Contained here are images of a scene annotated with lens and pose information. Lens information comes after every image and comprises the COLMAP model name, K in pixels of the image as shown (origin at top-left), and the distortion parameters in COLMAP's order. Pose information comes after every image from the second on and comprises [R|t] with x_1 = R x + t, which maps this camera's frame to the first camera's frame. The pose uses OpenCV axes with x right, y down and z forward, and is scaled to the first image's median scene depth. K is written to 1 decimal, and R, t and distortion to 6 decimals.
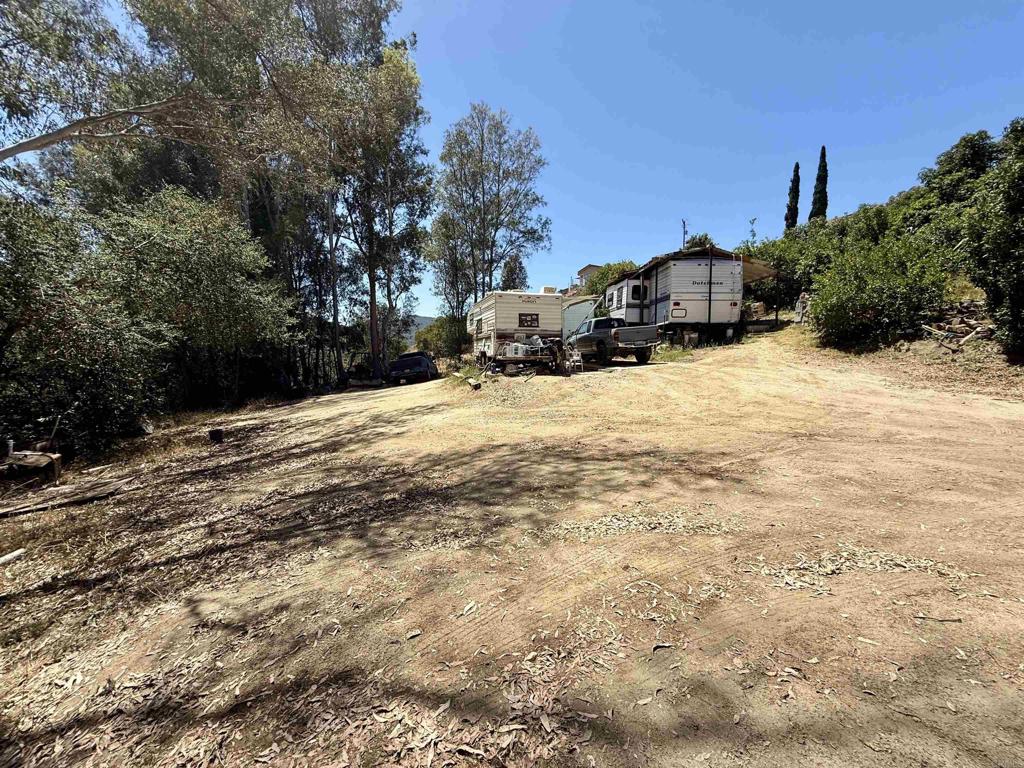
lens RADIAL K [[409.5, 0, 510.0], [0, 409.5, 382.5], [0, 0, 1]] dist [0.000330, 0.000228]
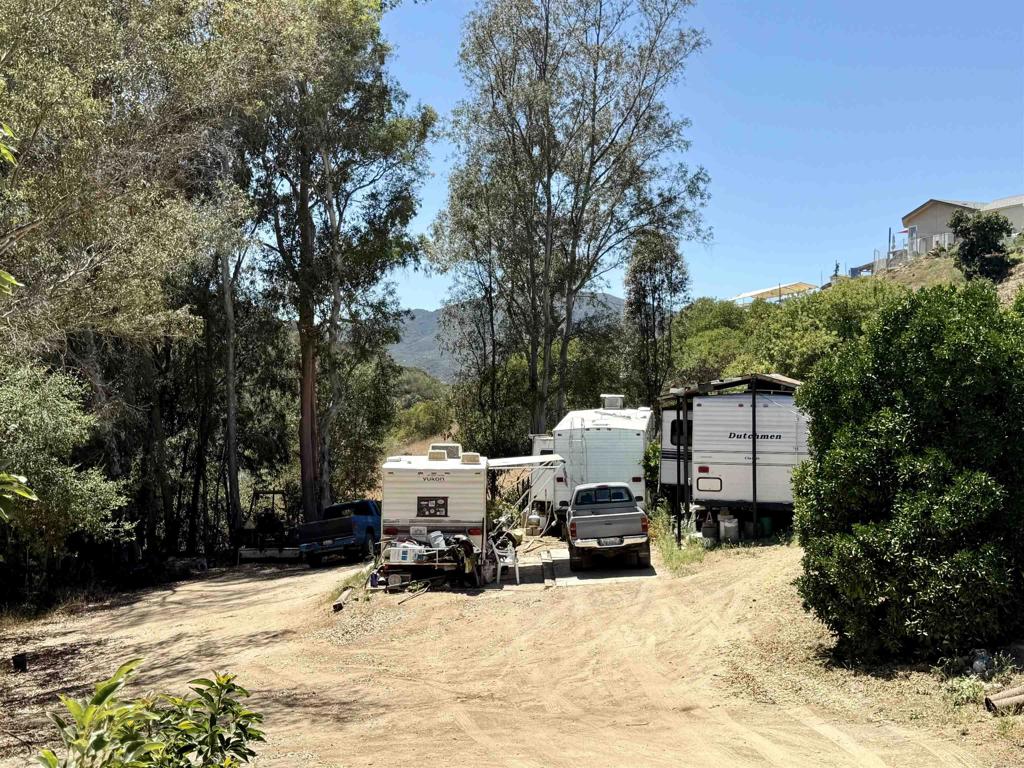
lens RADIAL K [[1289.5, 0, 510.7], [0, 1289.5, 384.5], [0, 0, 1]] dist [0.057405, 0.000000]
pose [[0.969503, 0.002554, -0.245066, 0.600442], [-0.021914, 0.996844, -0.076304, -0.166148], [0.244097, 0.079348, 0.966499, -0.914691]]
